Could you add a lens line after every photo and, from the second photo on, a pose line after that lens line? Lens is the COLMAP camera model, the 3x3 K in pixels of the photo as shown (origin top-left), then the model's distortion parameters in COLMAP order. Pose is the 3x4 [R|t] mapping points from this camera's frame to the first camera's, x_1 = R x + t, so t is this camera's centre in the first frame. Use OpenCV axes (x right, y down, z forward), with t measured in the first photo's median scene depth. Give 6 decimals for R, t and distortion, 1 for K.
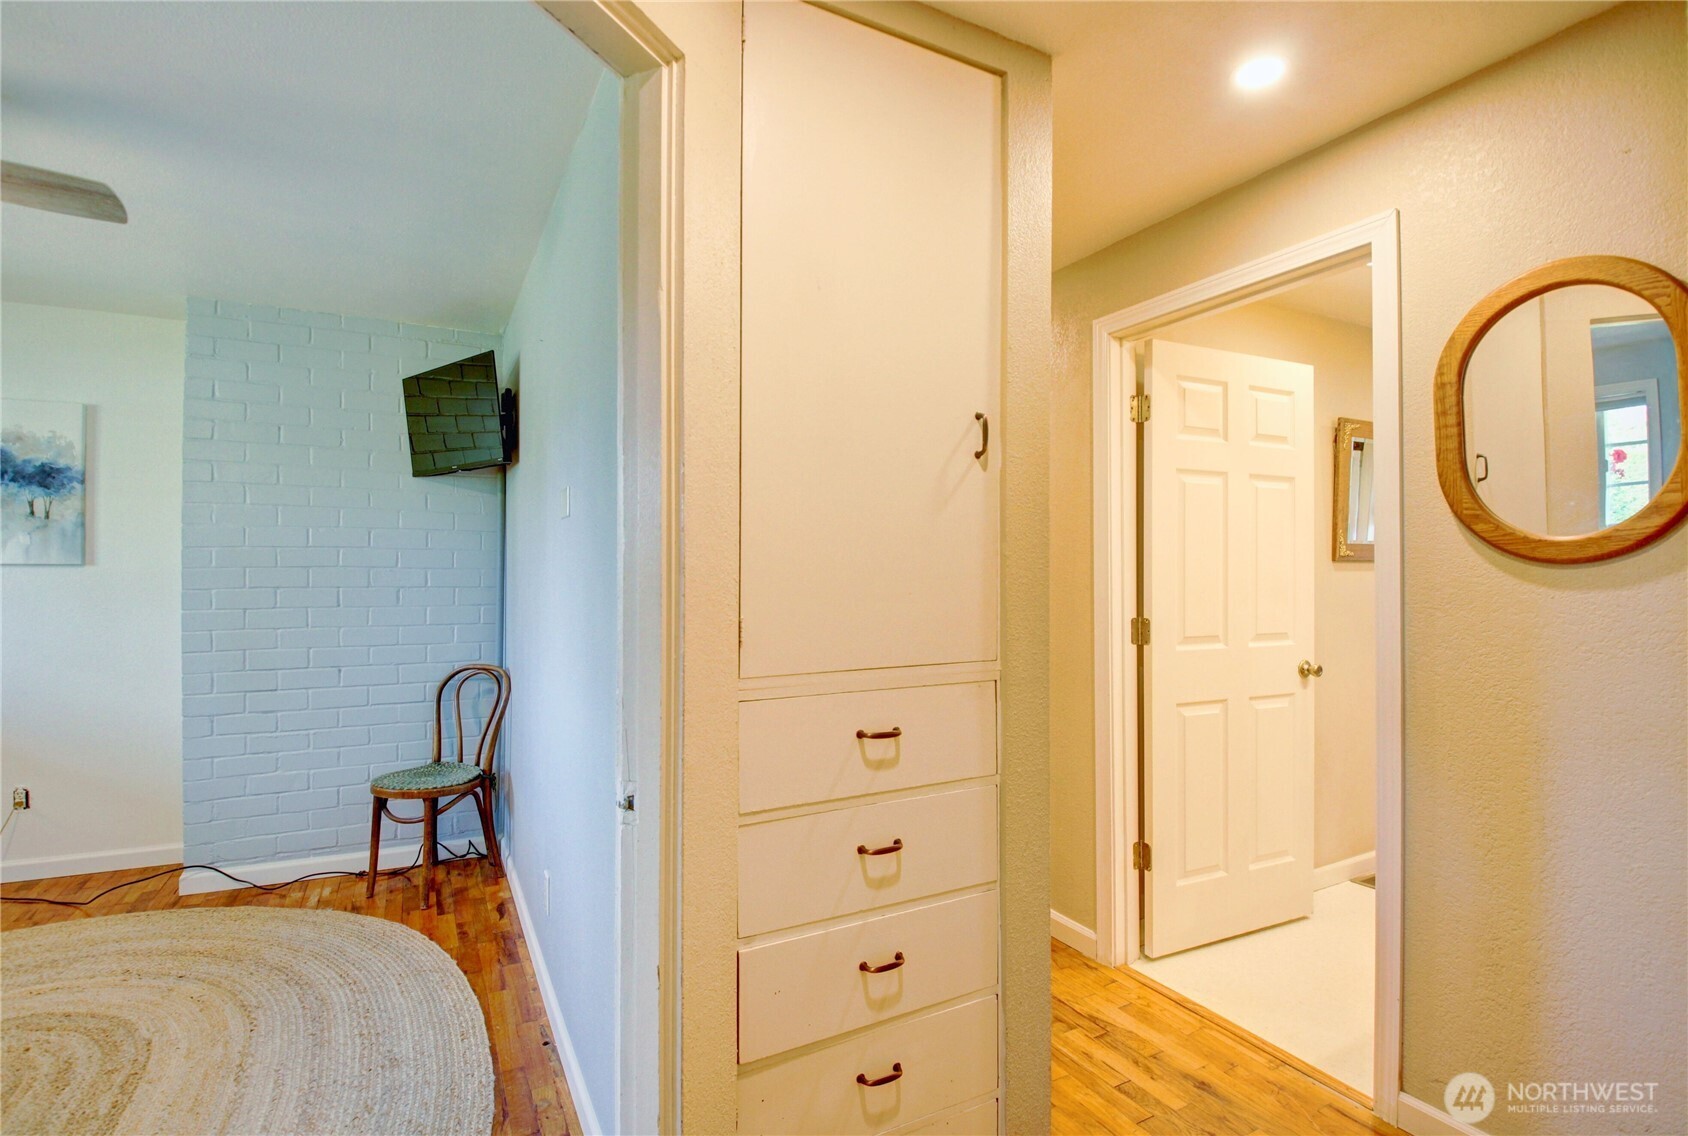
lens RADIAL K [[812.4, 0, 844.0], [0, 812.4, 568.0], [0, 0, 1]] dist [0.009593, -0.021767]
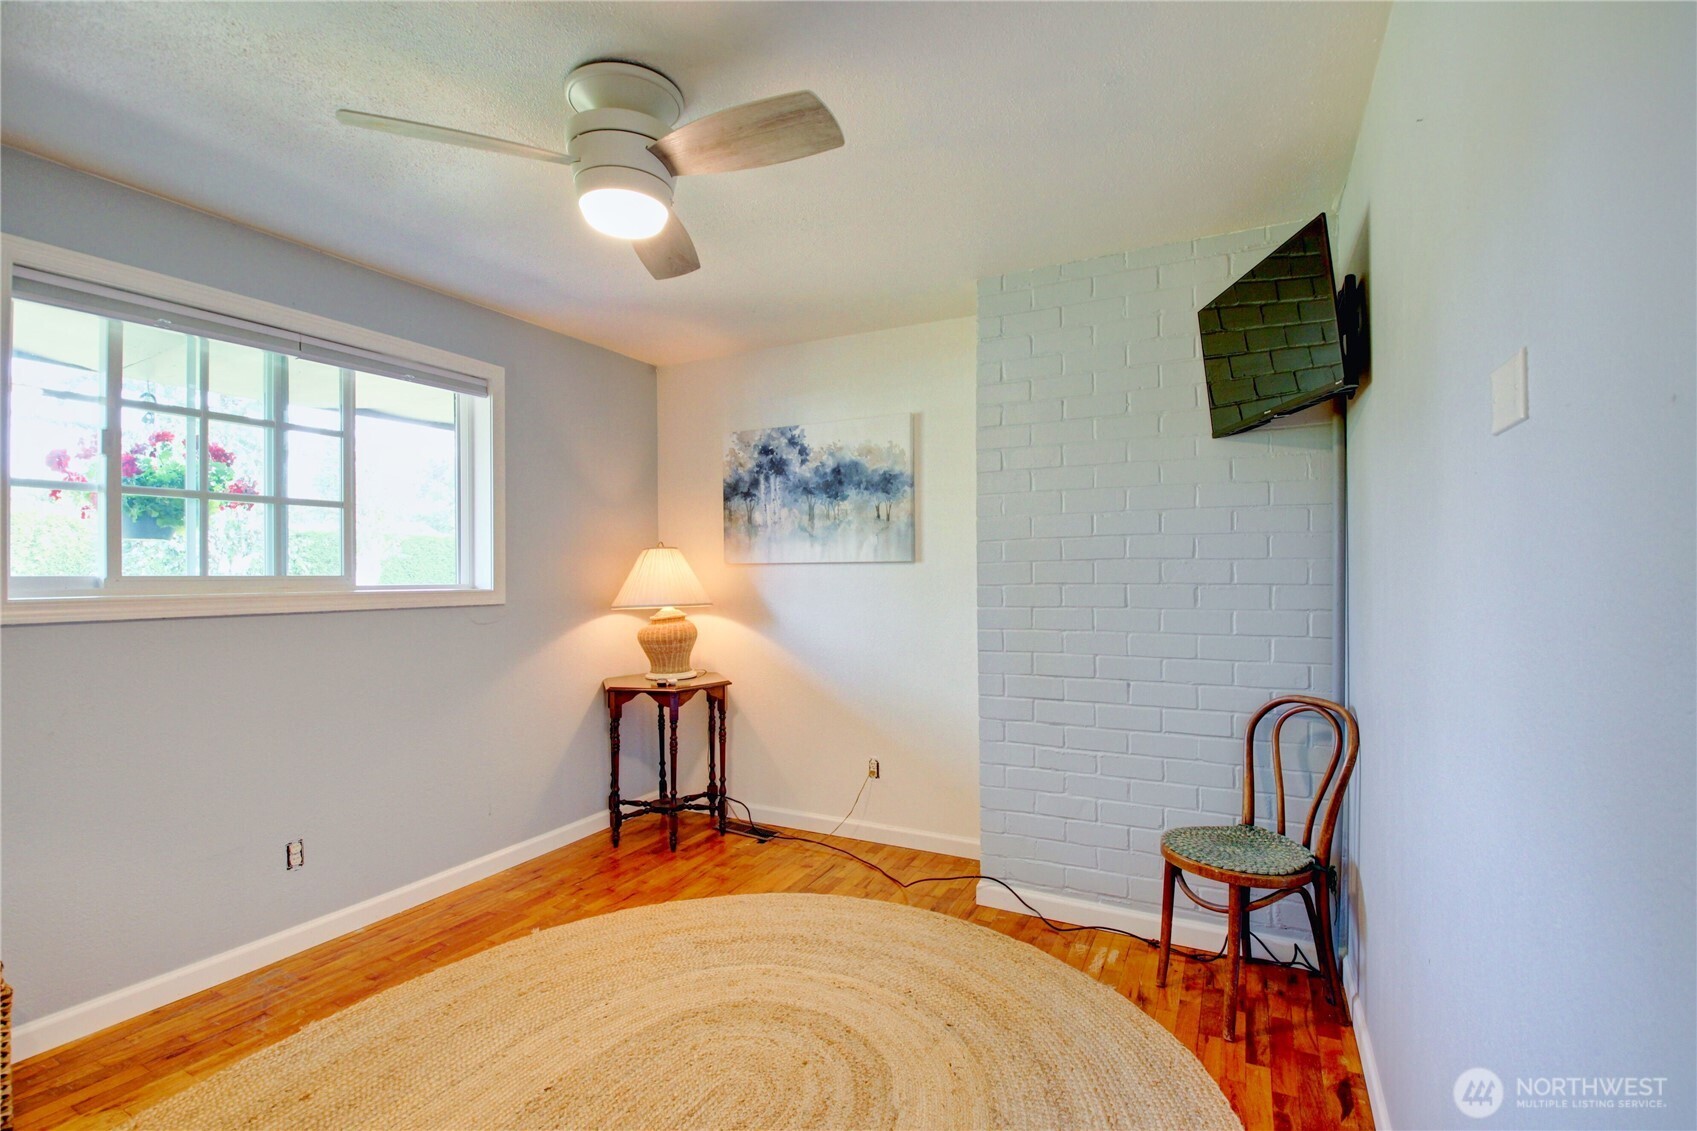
lens RADIAL K [[786.7, 0, 840.2], [0, 786.7, 570.6], [0, 0, 1]] dist [0.030038, -0.045198]
pose [[0.577613, -0.006754, -0.816283, -0.140192], [0.013440, 0.999909, 0.001236, 0.005385], [0.816200, -0.011685, 0.577651, 0.312967]]
